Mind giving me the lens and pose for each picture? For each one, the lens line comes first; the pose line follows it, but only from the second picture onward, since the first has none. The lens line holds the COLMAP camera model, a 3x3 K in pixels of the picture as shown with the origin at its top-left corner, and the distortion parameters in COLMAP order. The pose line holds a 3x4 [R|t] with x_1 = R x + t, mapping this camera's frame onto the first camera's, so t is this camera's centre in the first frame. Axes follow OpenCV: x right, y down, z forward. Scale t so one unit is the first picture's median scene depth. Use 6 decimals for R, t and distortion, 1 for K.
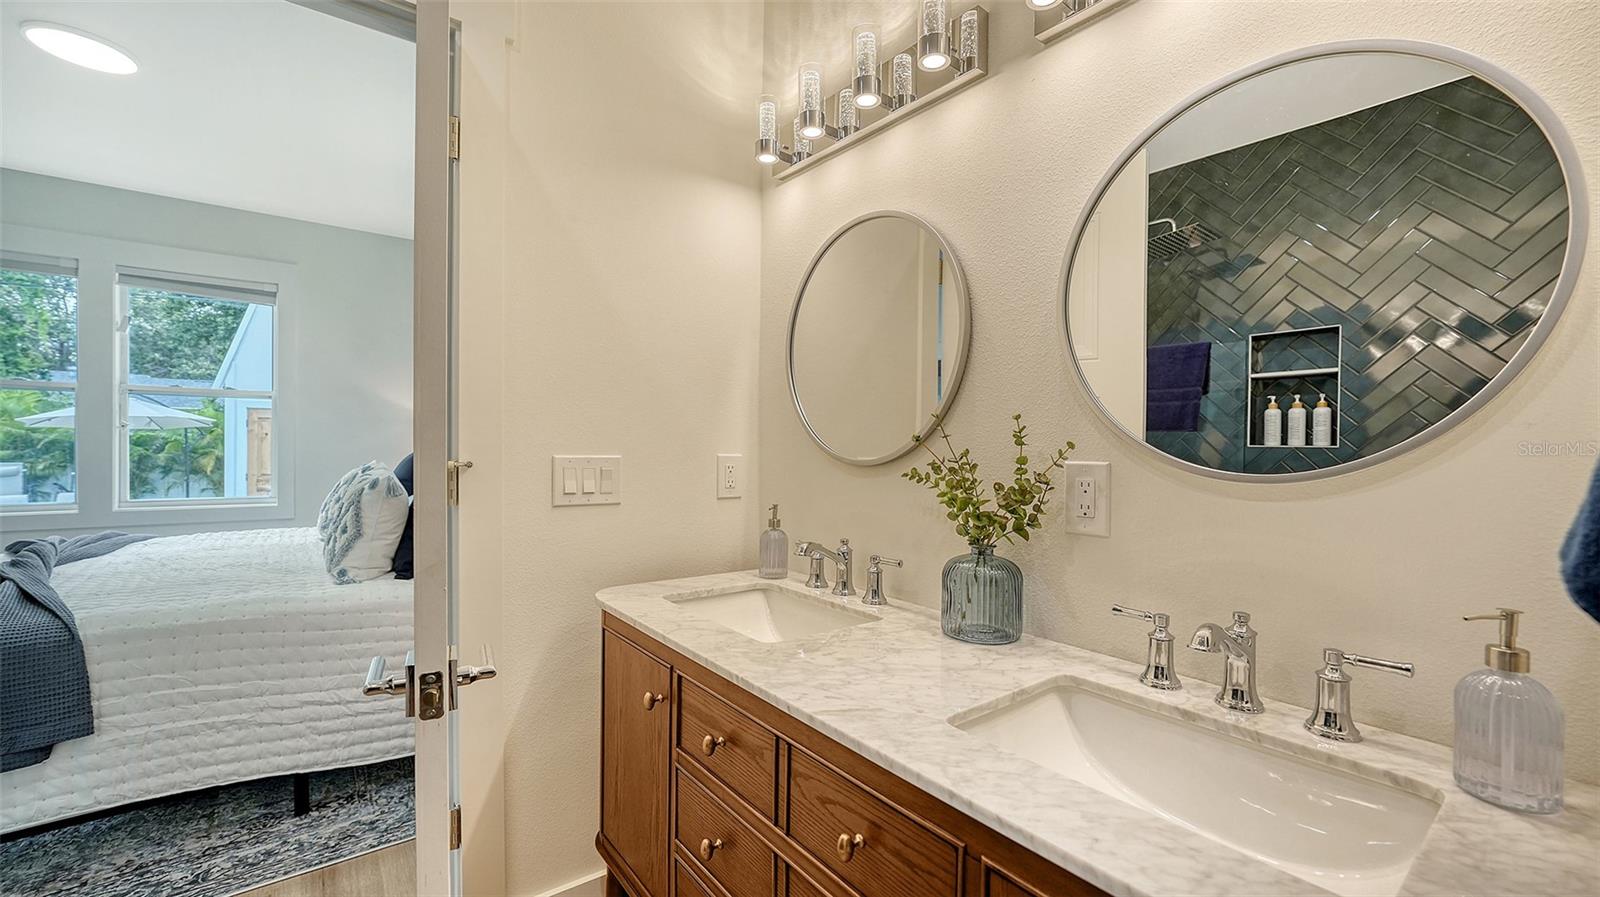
lens RADIAL K [[631.5, 0, 816.7], [0, 631.5, 456.1], [0, 0, 1]] dist [-0.002737, -0.000718]
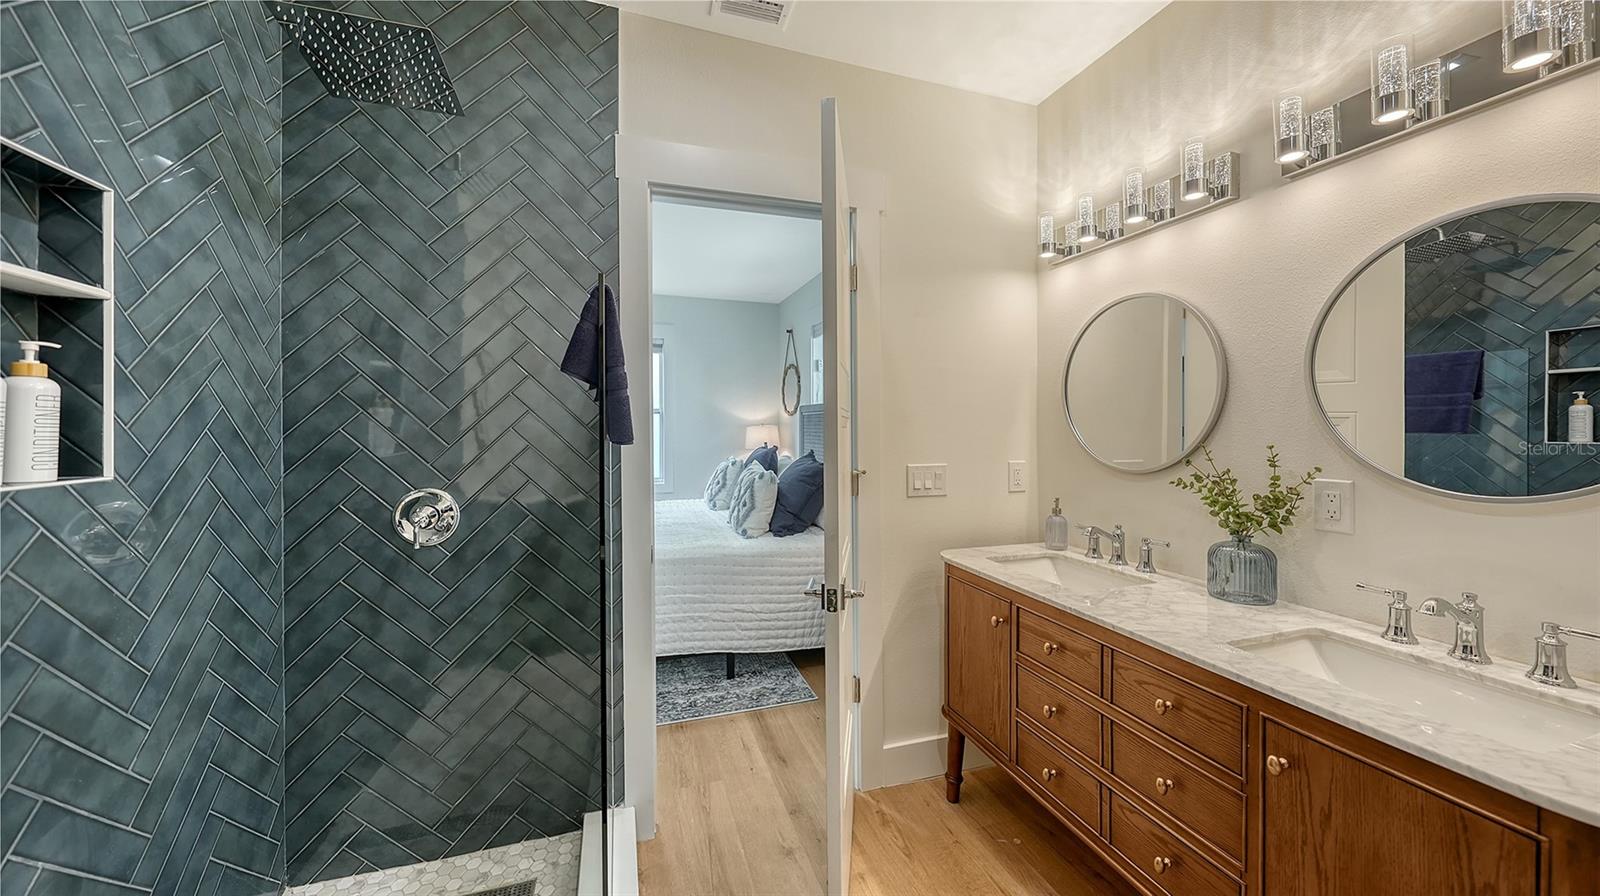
lens RADIAL K [[563.7, 0, 802.5], [0, 563.7, 436.2], [0, 0, 1]] dist [0.000847, -0.000352]
pose [[0.934686, -0.016442, -0.355093, -0.205601], [0.017026, 0.999854, -0.001479, -0.096433], [0.355066, -0.004664, 0.934830, -0.533575]]
